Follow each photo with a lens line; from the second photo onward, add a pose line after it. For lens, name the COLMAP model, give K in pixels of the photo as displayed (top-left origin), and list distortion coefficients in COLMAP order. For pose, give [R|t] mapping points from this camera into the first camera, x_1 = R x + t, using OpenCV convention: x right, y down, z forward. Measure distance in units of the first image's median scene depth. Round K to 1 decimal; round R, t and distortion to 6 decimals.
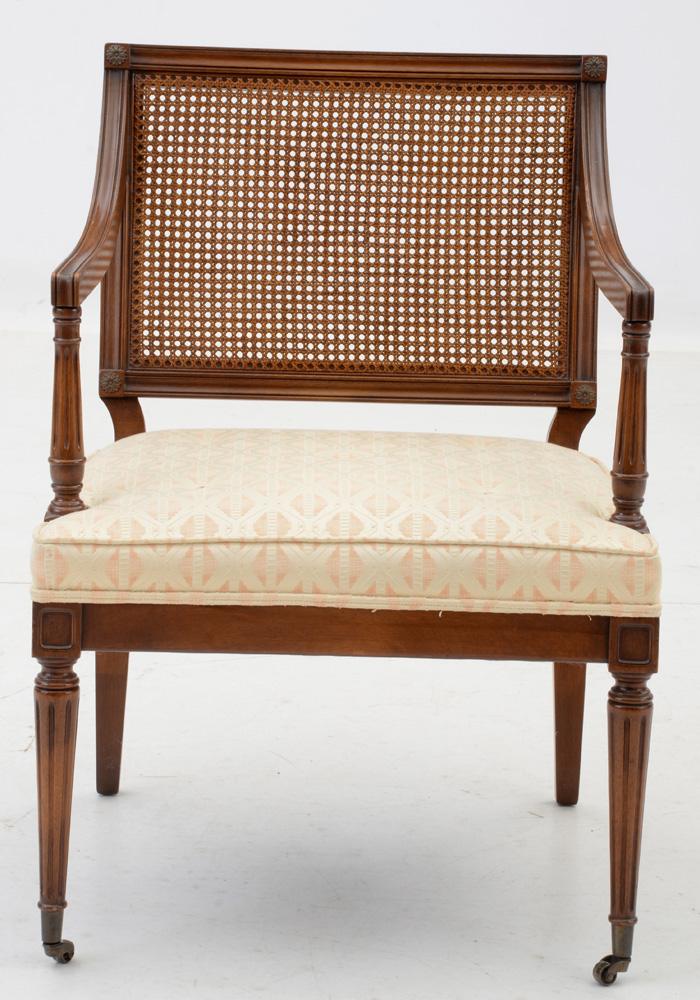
lens RADIAL K [[3528.0, 0, 349.8], [0, 3528.0, 449.8], [0, 0, 1]] dist [0.765441, 1.316086]
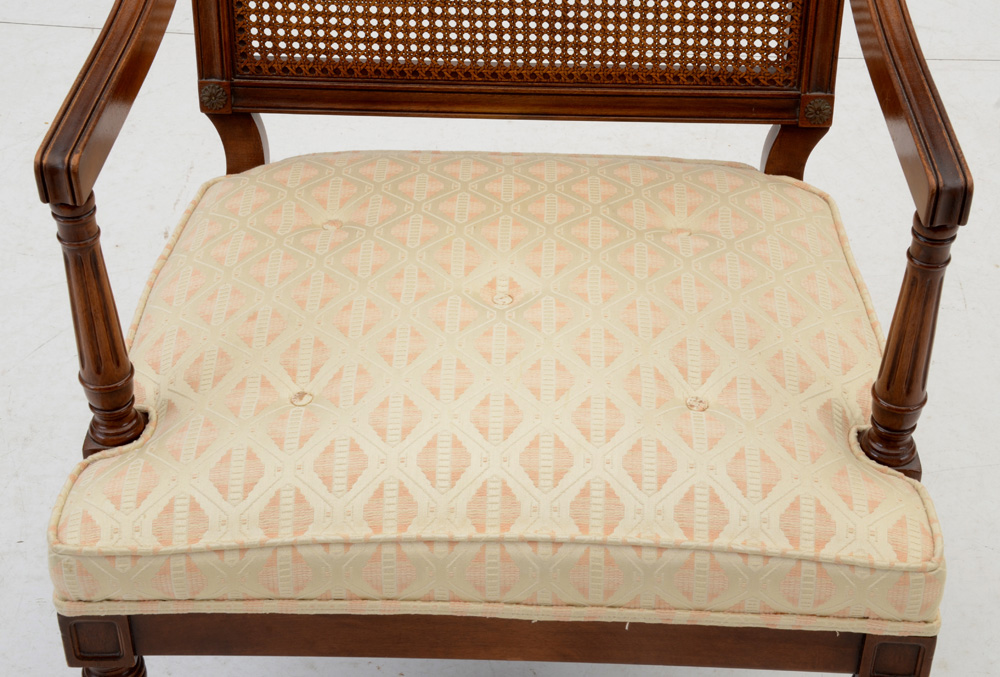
lens RADIAL K [[1730.1, 0, 512.6], [0, 1730.1, 340.0], [0, 0, 1]] dist [0.240772, -0.001403]
pose [[0.999424, 0.007171, -0.033184, 0.012117], [0.008973, 0.886891, 0.461891, -0.149565], [0.032743, -0.461923, 0.886316, 0.630015]]
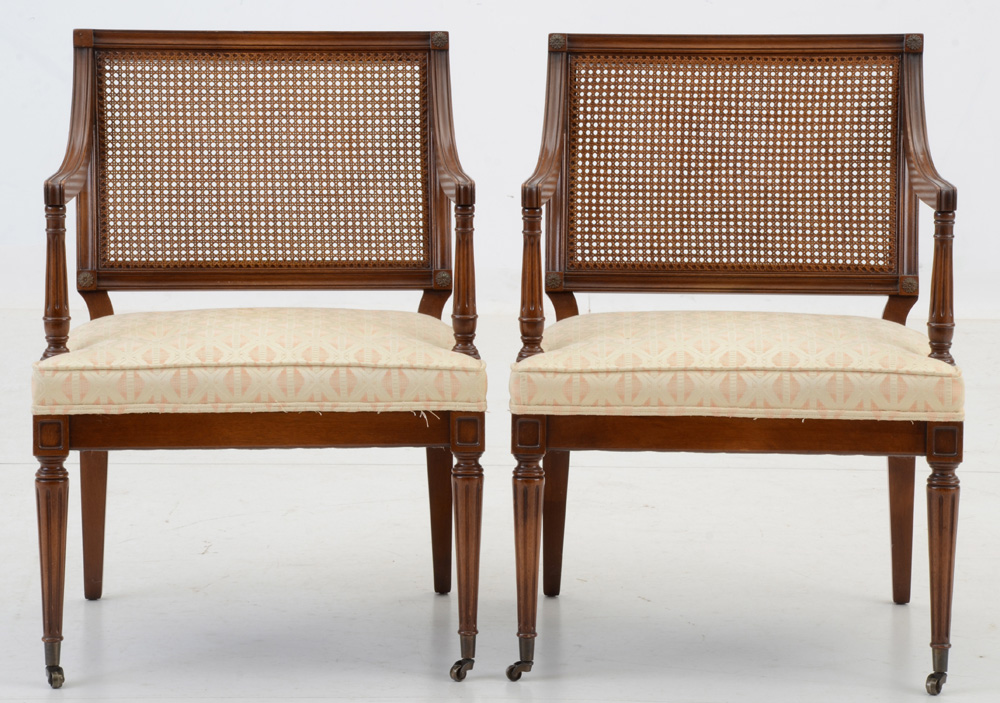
lens RADIAL K [[3992.9, 0, 500.0], [0, 3992.9, 351.5], [0, 0, 1]] dist [0.995620, 0.002609]
pose [[0.998960, -0.011077, -0.044229, -0.020696], [0.007952, 0.997501, -0.070204, 0.114420], [0.044896, 0.069780, 0.996552, -0.516699]]
